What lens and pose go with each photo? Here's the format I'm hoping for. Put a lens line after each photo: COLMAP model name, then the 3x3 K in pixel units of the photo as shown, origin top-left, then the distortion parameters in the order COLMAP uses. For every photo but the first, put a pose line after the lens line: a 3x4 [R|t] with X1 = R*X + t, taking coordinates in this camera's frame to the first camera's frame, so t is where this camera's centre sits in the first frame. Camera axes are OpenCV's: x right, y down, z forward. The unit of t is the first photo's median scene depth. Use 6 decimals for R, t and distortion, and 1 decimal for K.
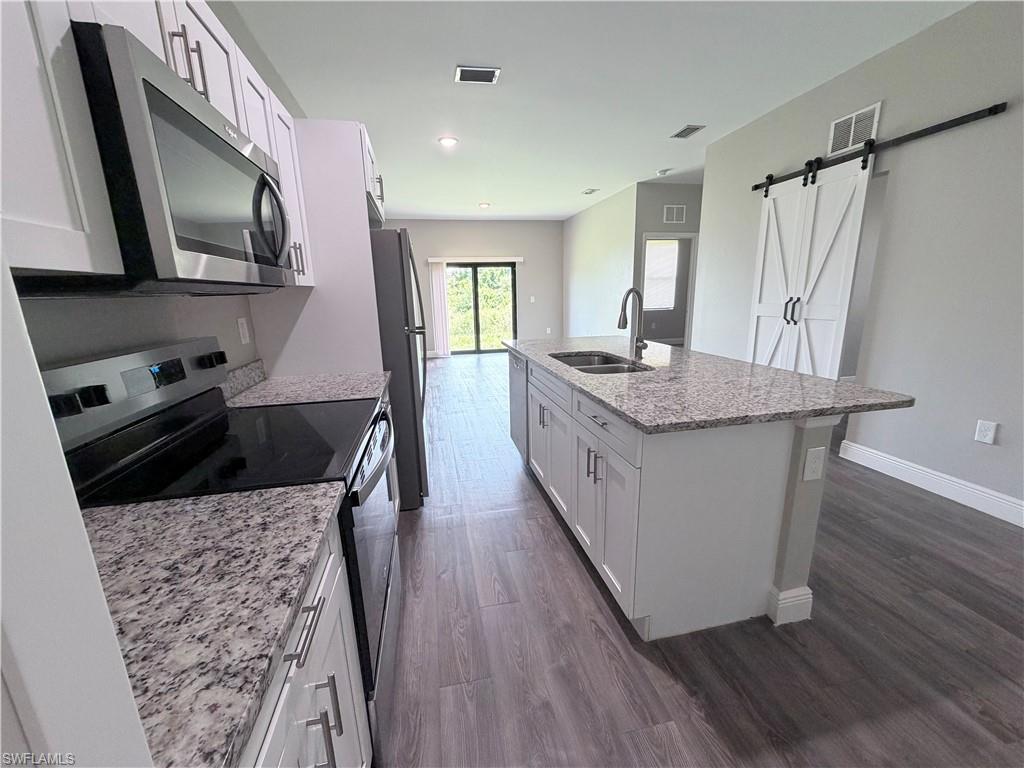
lens RADIAL K [[409.2, 0, 513.3], [0, 409.2, 386.9], [0, 0, 1]] dist [0.000077, 0.000053]
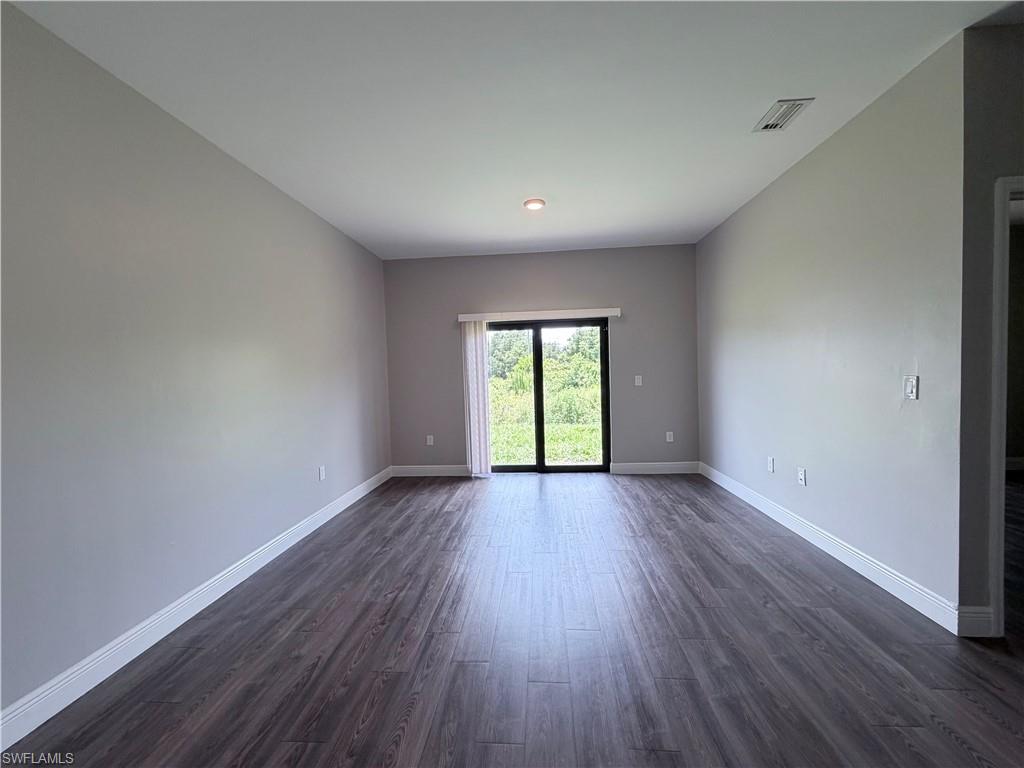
lens RADIAL K [[409.2, 0, 511.7], [0, 409.2, 385.7], [0, 0, 1]] dist [0.000077, 0.000053]
pose [[0.962008, 0.002121, -0.273012, 0.033820], [-0.051588, 0.983368, -0.174144, -0.101924], [0.268102, 0.181612, 0.946118, 0.430157]]
